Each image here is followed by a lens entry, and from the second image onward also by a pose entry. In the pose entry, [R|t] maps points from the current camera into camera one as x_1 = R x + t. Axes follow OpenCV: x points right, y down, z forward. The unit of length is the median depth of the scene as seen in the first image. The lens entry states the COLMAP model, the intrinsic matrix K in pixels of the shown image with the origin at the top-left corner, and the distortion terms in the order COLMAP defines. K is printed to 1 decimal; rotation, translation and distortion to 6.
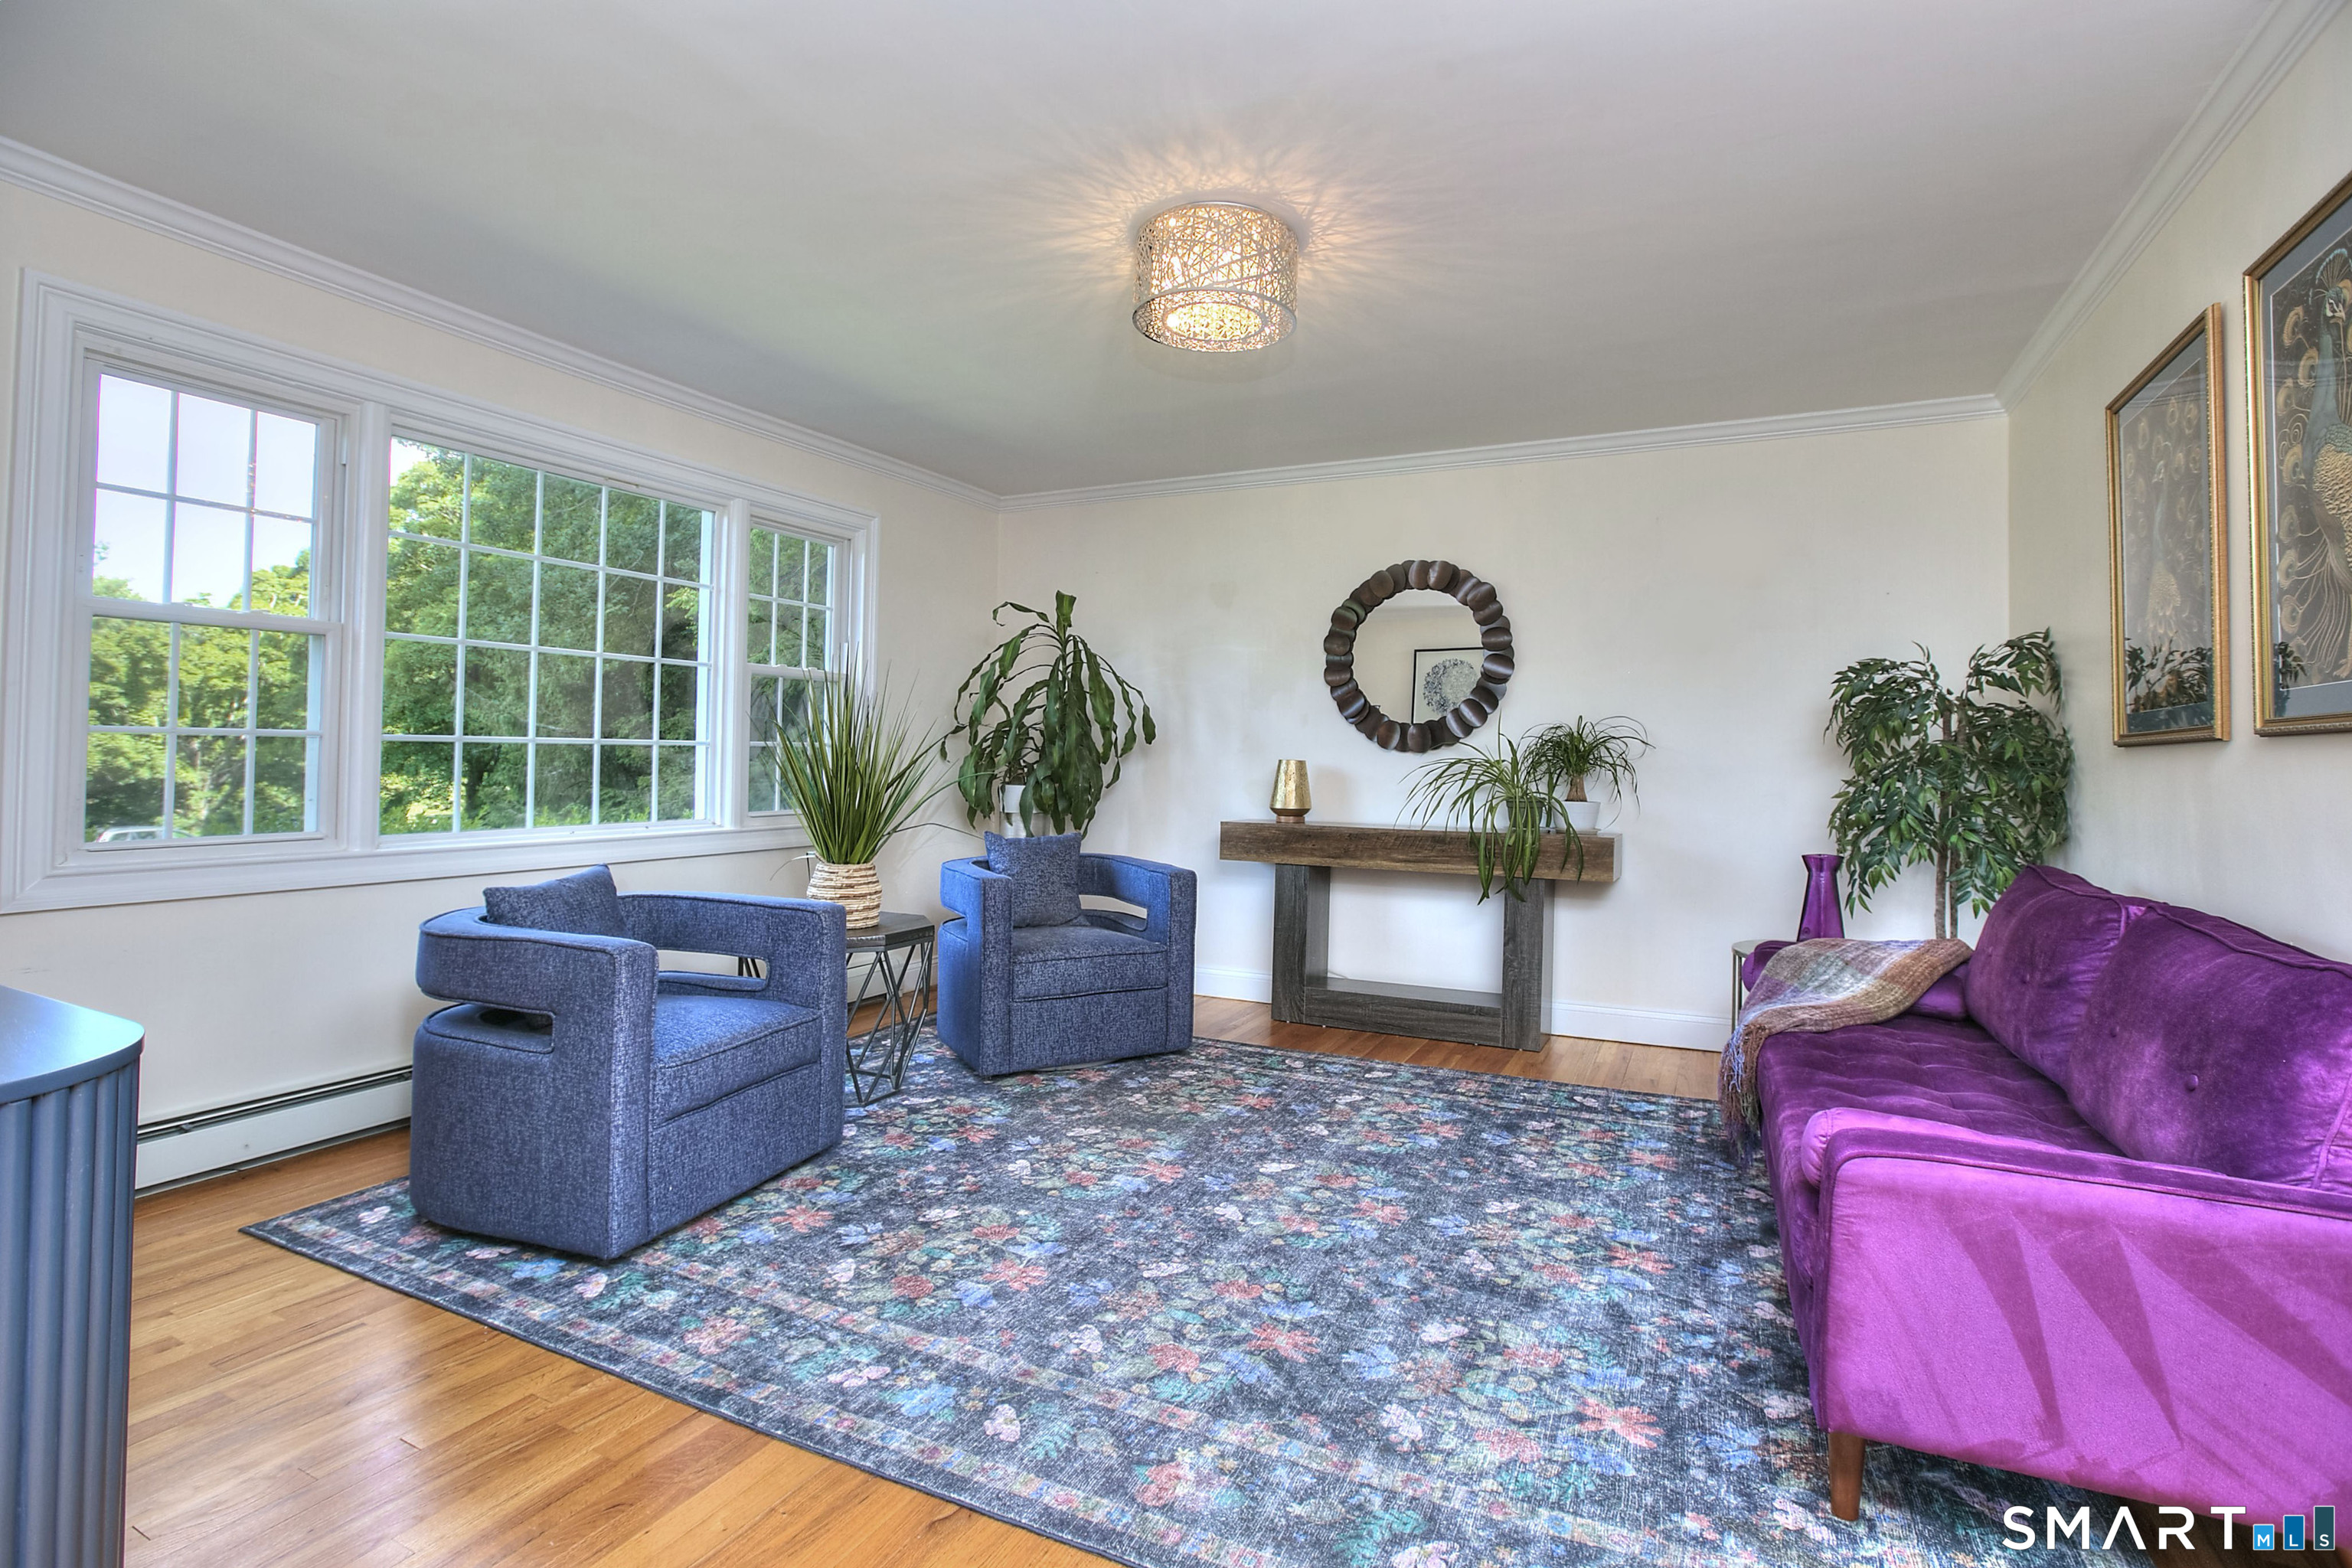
lens RADIAL K [[1123.3, 0, 1275.4], [0, 1123.3, 780.0], [0, 0, 1]] dist [-0.020718, 0.000509]
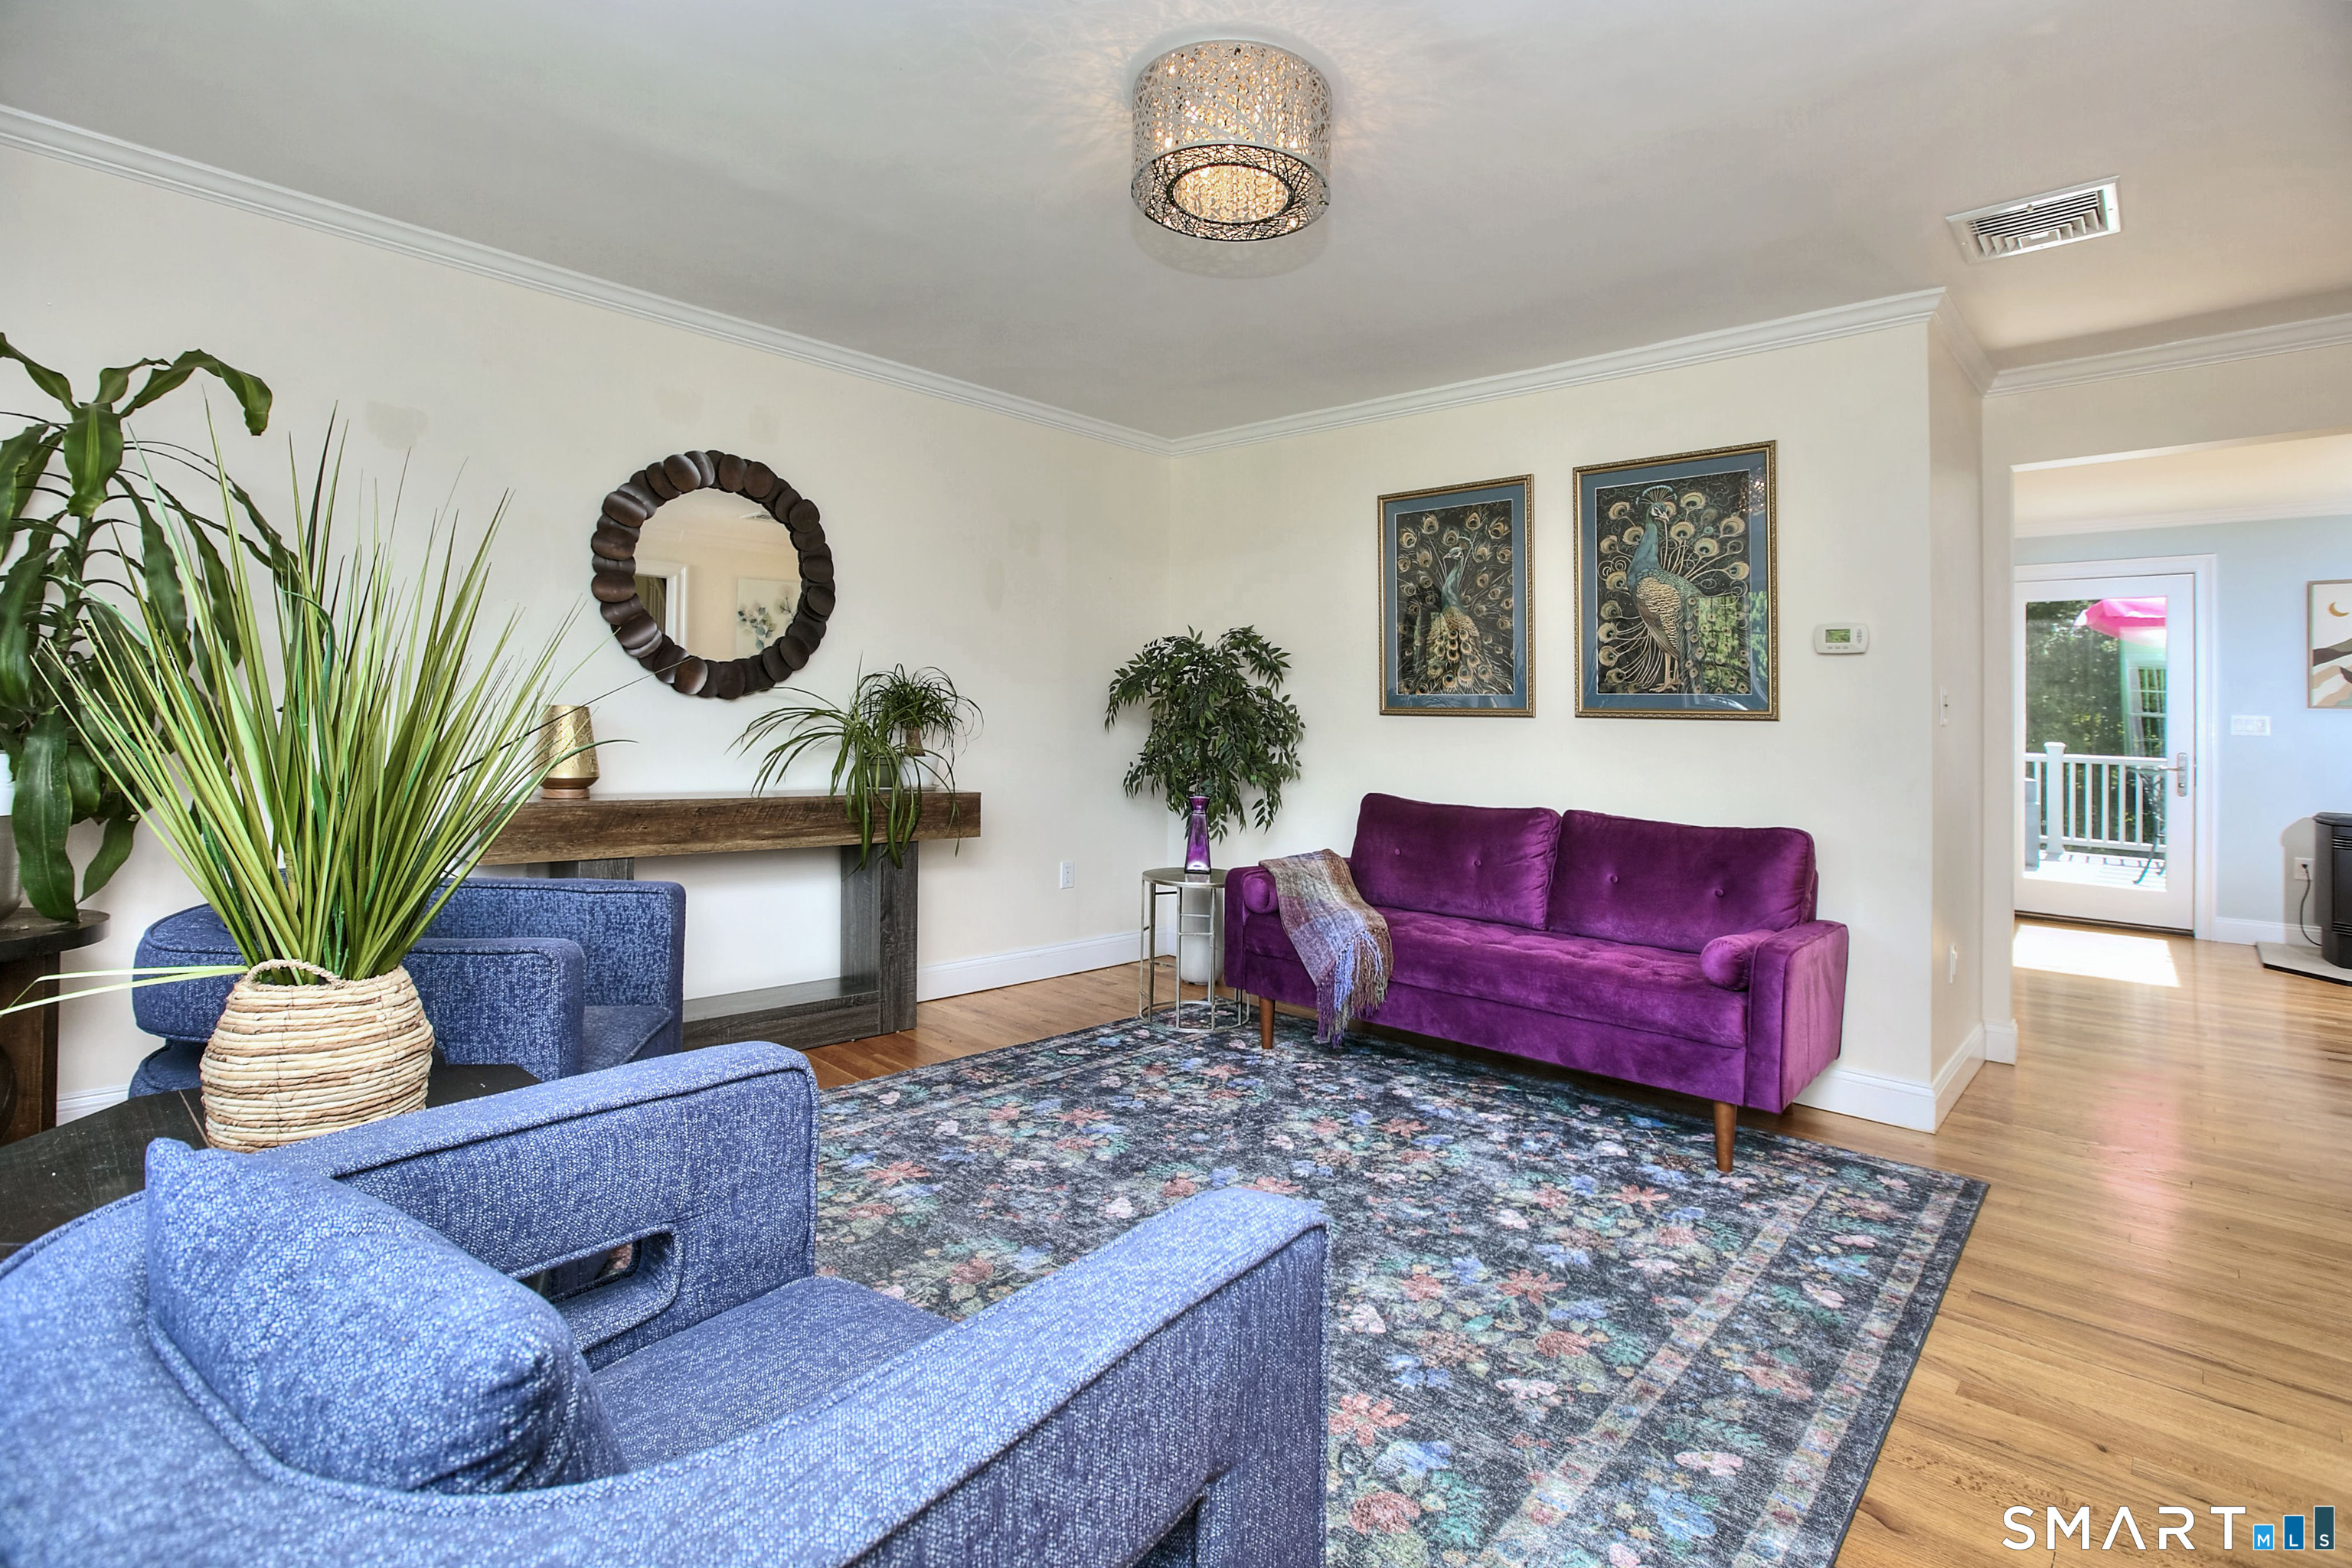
lens RADIAL K [[1096.7, 0, 1166.6], [0, 1096.7, 714.3], [0, 0, 1]] dist [-0.071948, 0.027590]
pose [[0.341053, 0.009011, 0.940001, -0.653123], [-0.007257, 0.999949, -0.006953, -0.014860], [-0.940016, -0.004450, 0.341101, 0.605580]]
